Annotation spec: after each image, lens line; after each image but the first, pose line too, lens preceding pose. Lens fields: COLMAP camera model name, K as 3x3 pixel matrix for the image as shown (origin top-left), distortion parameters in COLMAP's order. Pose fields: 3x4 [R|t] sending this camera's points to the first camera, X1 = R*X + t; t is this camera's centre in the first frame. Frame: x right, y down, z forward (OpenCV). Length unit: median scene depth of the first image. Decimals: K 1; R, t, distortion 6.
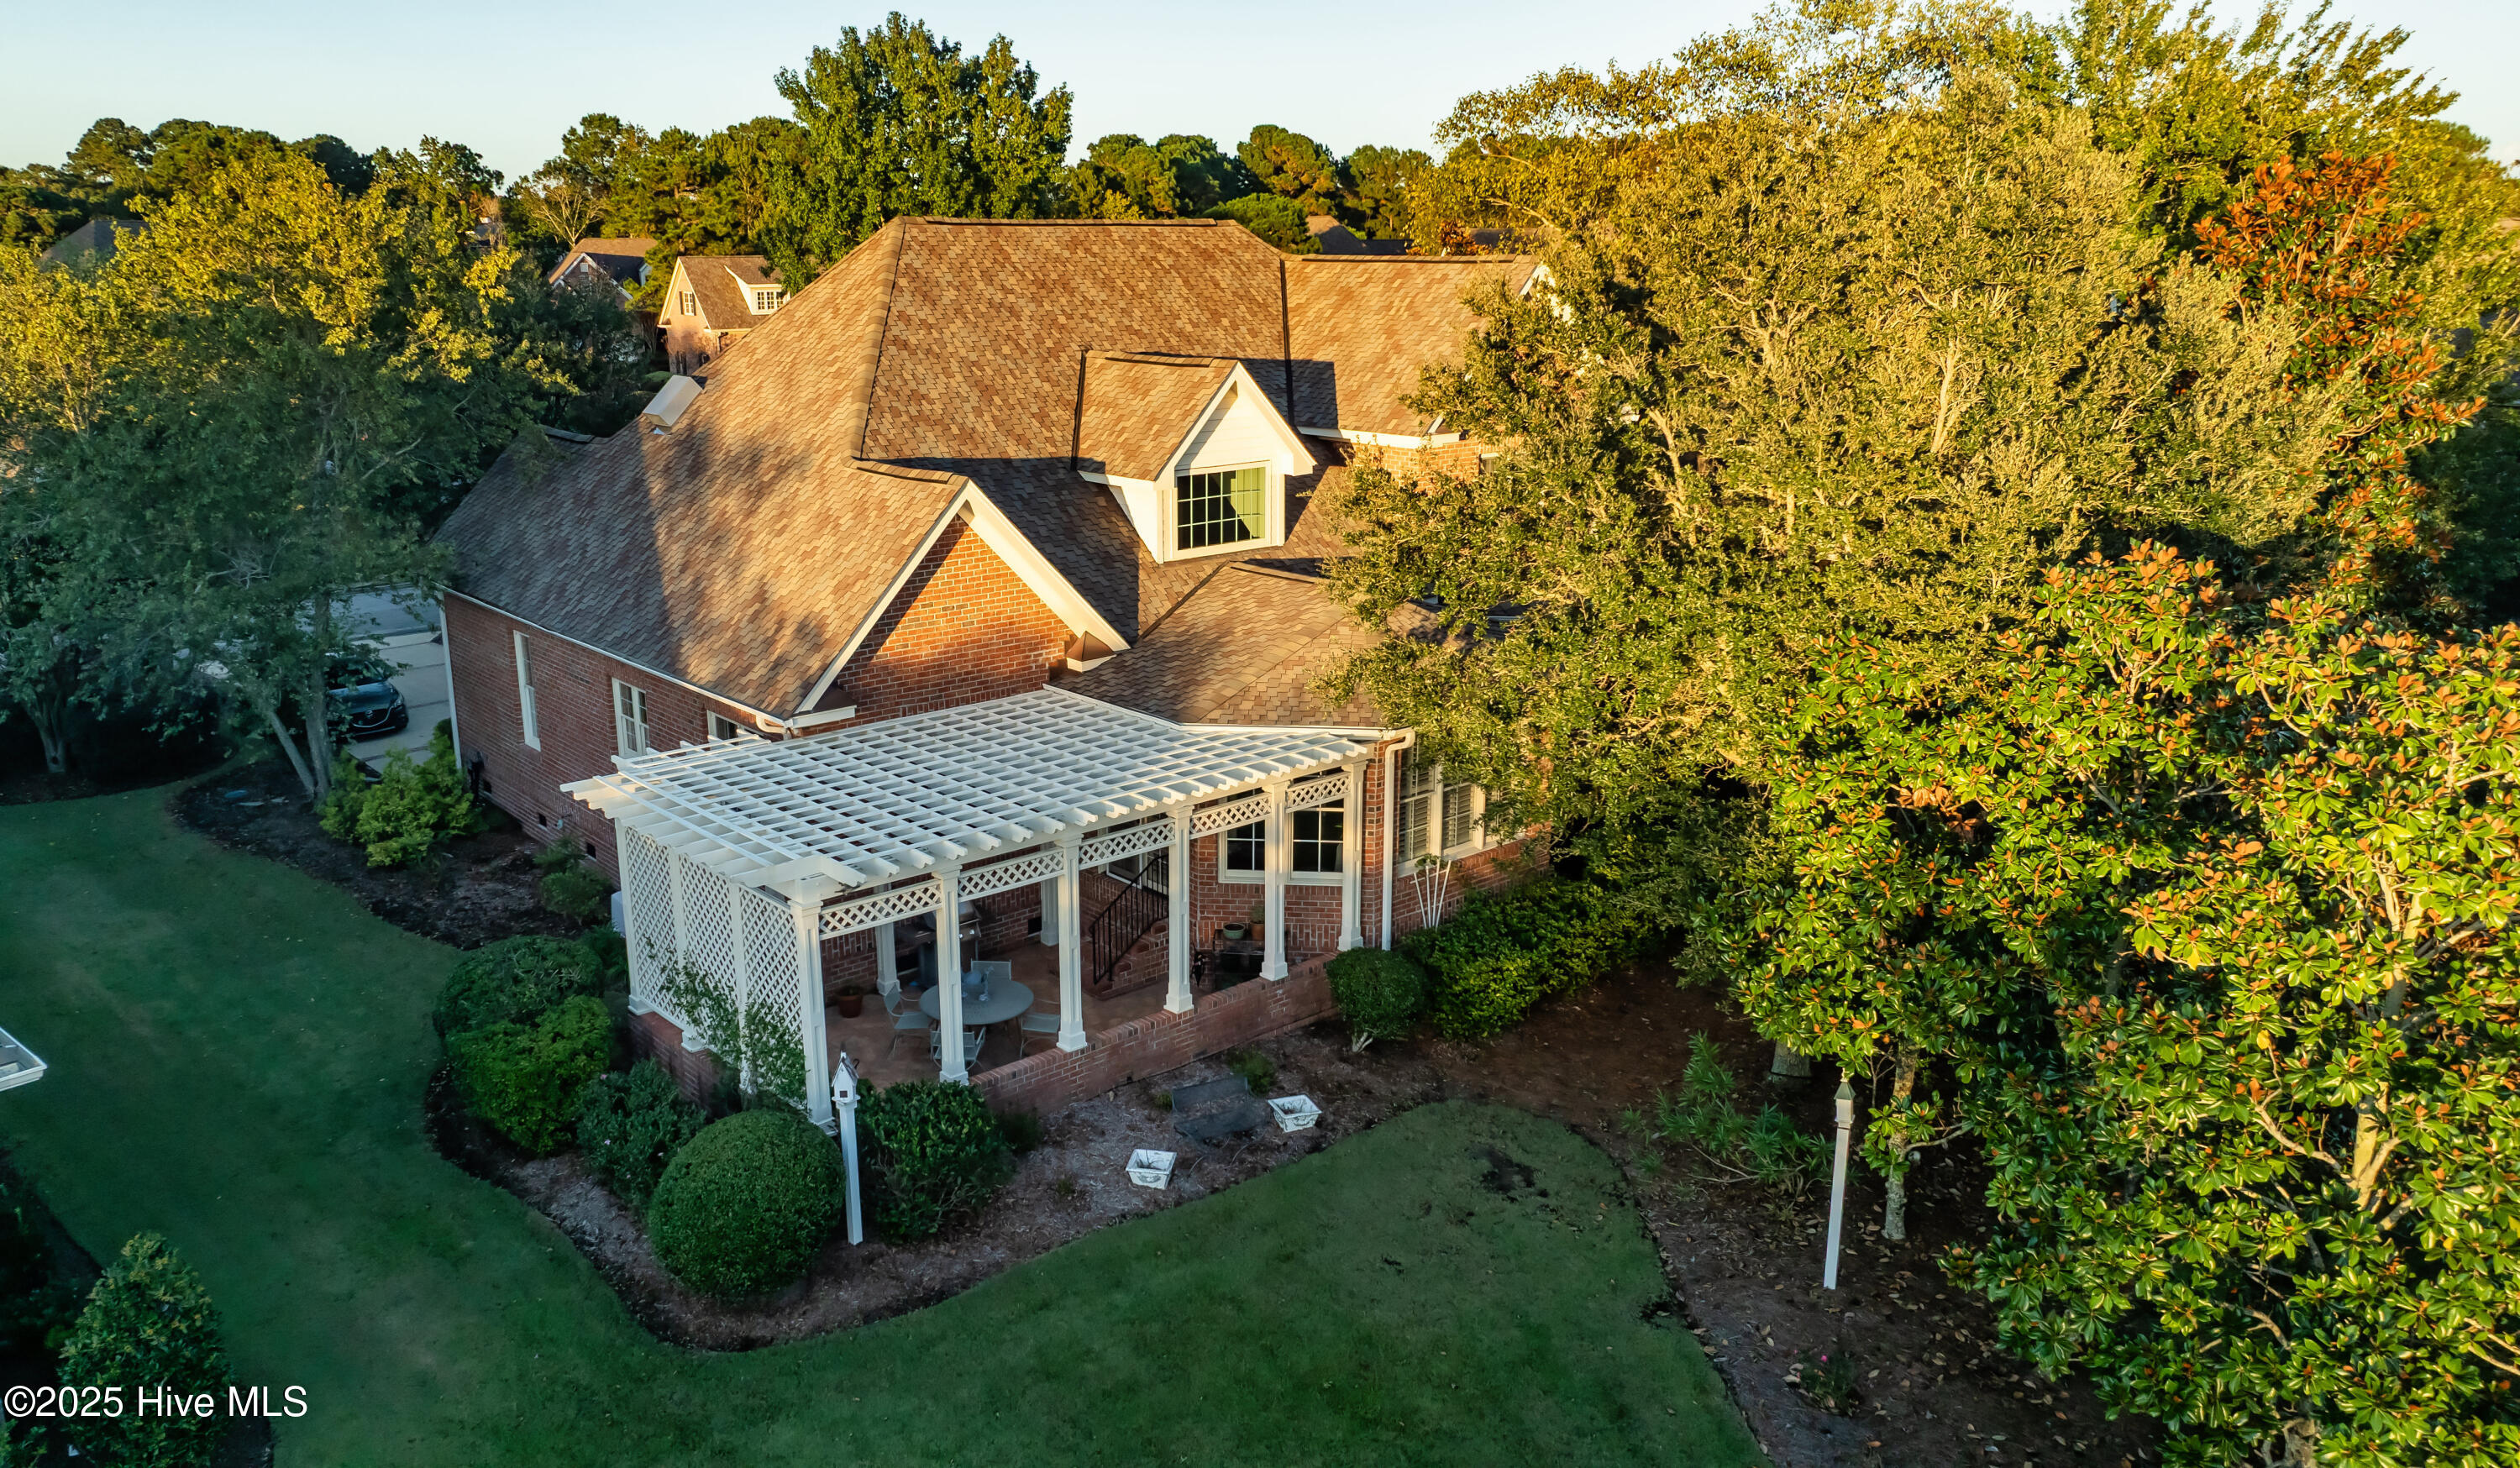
lens RADIAL K [[1679.8, 0, 1260.0], [0, 1679.8, 734.0], [0, 0, 1]] dist [-0.077798, 0.000052]
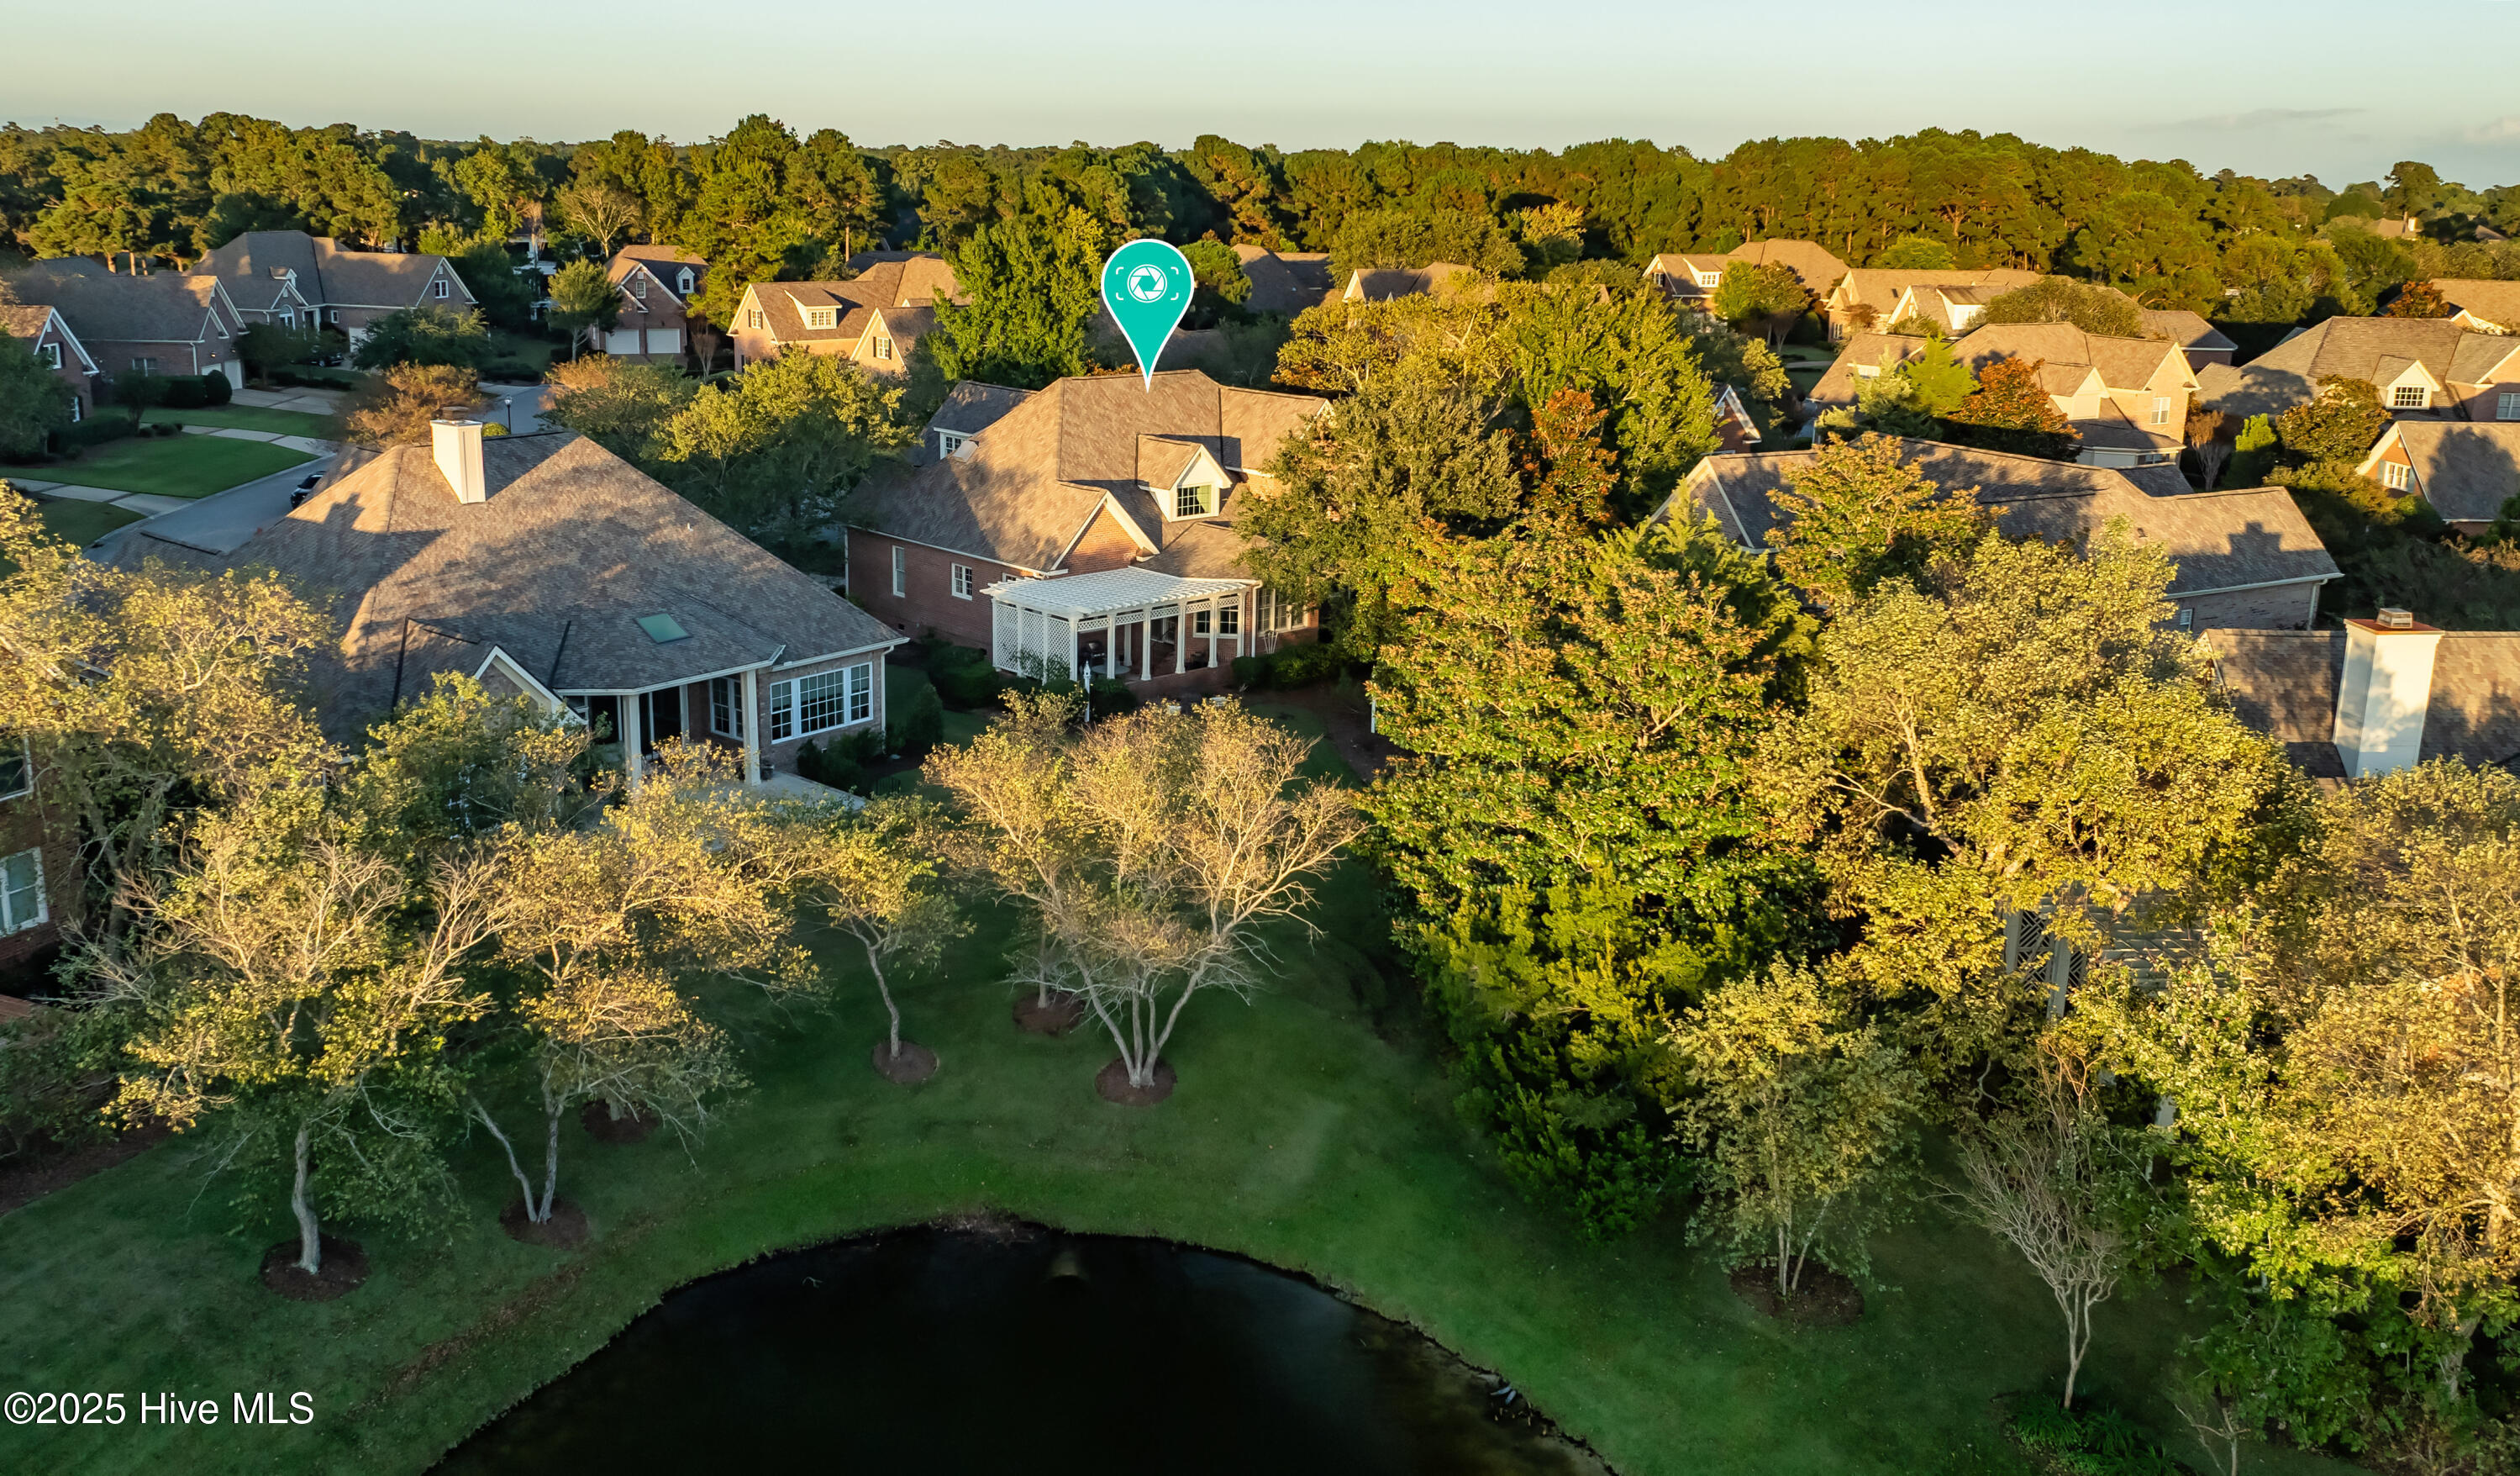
lens RADIAL K [[1680.2, 0, 1260.0], [0, 1680.2, 738.0], [0, 0, 1]] dist [-0.077798, 0.000052]
pose [[0.999108, 0.012803, 0.040239, -0.022431], [-0.013542, 0.999743, 0.018155, 0.193315], [-0.039996, -0.018683, 0.999025, -1.691517]]
